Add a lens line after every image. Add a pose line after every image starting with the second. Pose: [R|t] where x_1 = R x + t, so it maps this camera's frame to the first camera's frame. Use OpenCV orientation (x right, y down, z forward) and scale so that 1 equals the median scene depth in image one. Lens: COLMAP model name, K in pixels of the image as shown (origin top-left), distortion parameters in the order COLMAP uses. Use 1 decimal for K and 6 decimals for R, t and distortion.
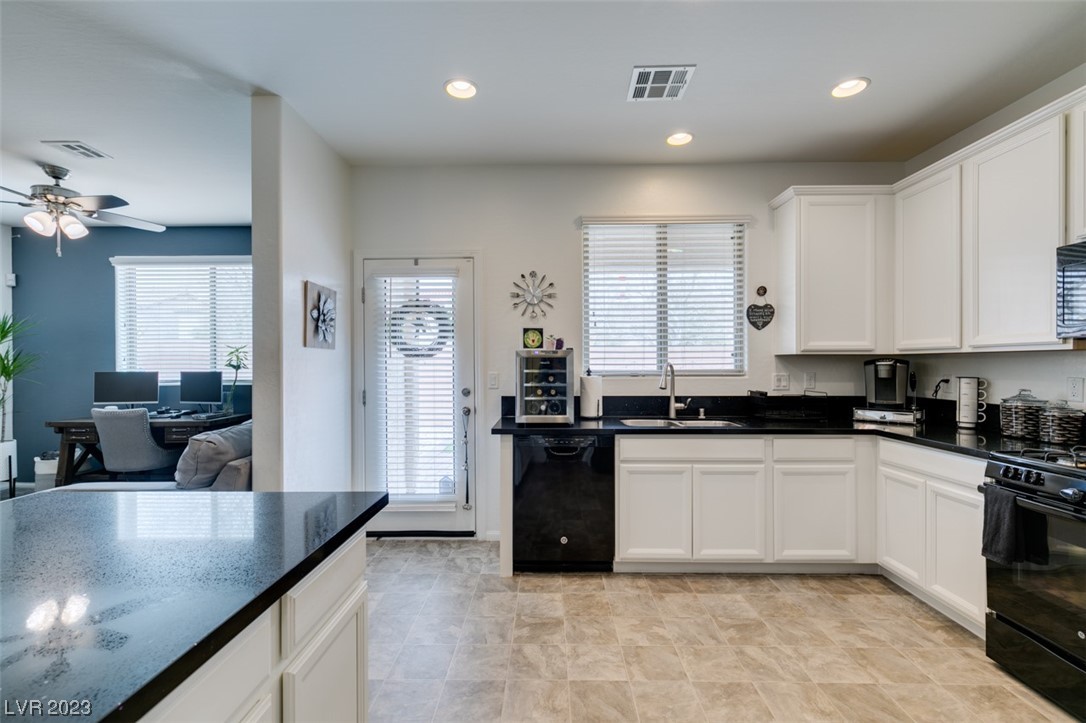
lens RADIAL K [[487.9, 0, 538.8], [0, 487.9, 362.9], [0, 0, 1]] dist [0.004839, -0.000255]
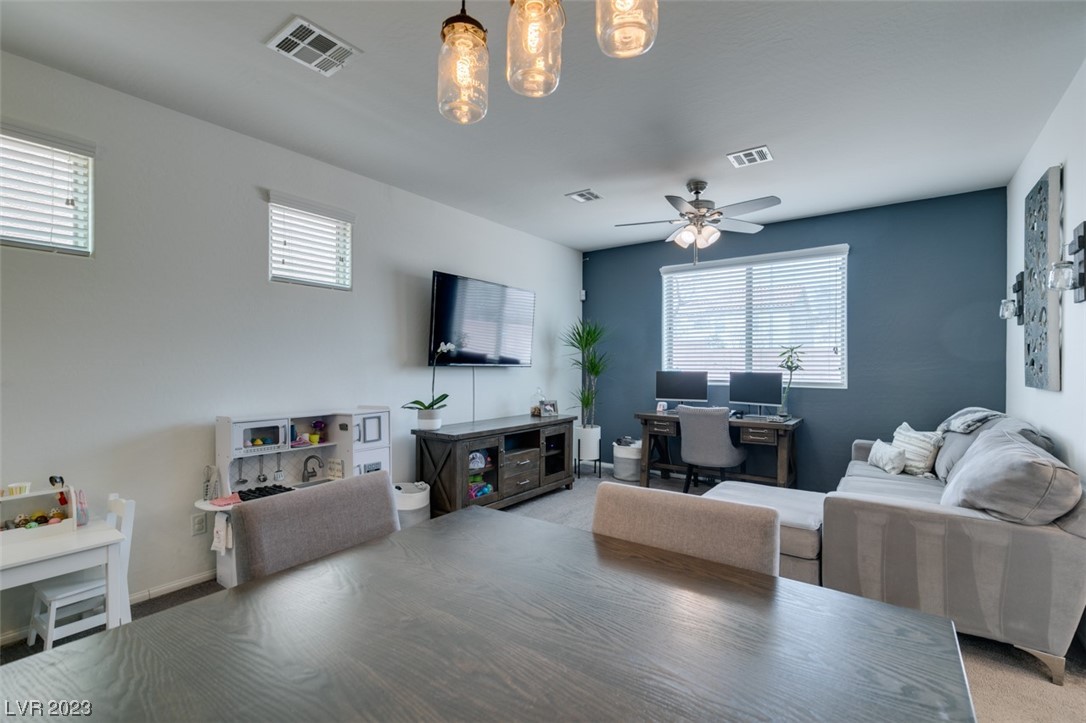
lens RADIAL K [[487.9, 0, 539.4], [0, 487.9, 364.0], [0, 0, 1]] dist [0.004839, -0.000255]
pose [[0.808184, 0.006493, -0.588895, -0.654100], [-0.004837, 0.999979, 0.004387, -0.001916], [0.588911, -0.000697, 0.808198, -0.080606]]
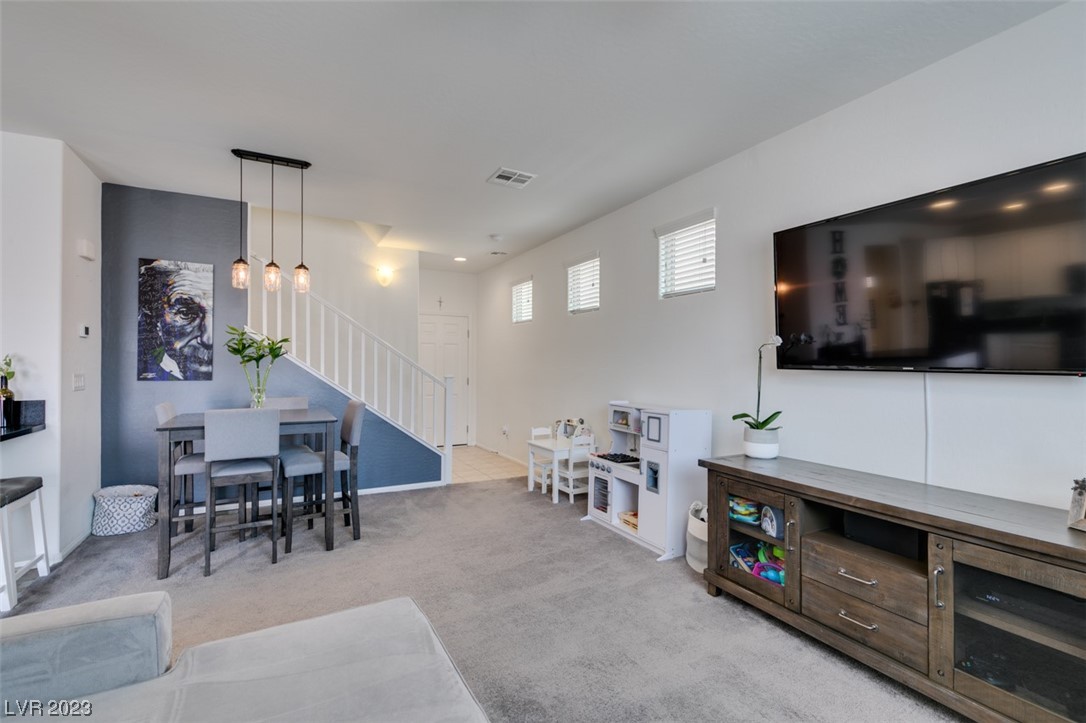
lens RADIAL K [[487.9, 0, 545.5], [0, 487.9, 362.3], [0, 0, 1]] dist [0.004839, -0.000255]
pose [[-0.876350, -0.003345, -0.481663, -0.819449], [-0.000947, 0.999986, -0.005222, 0.003120], [0.481674, -0.004120, -0.876341, 1.267757]]
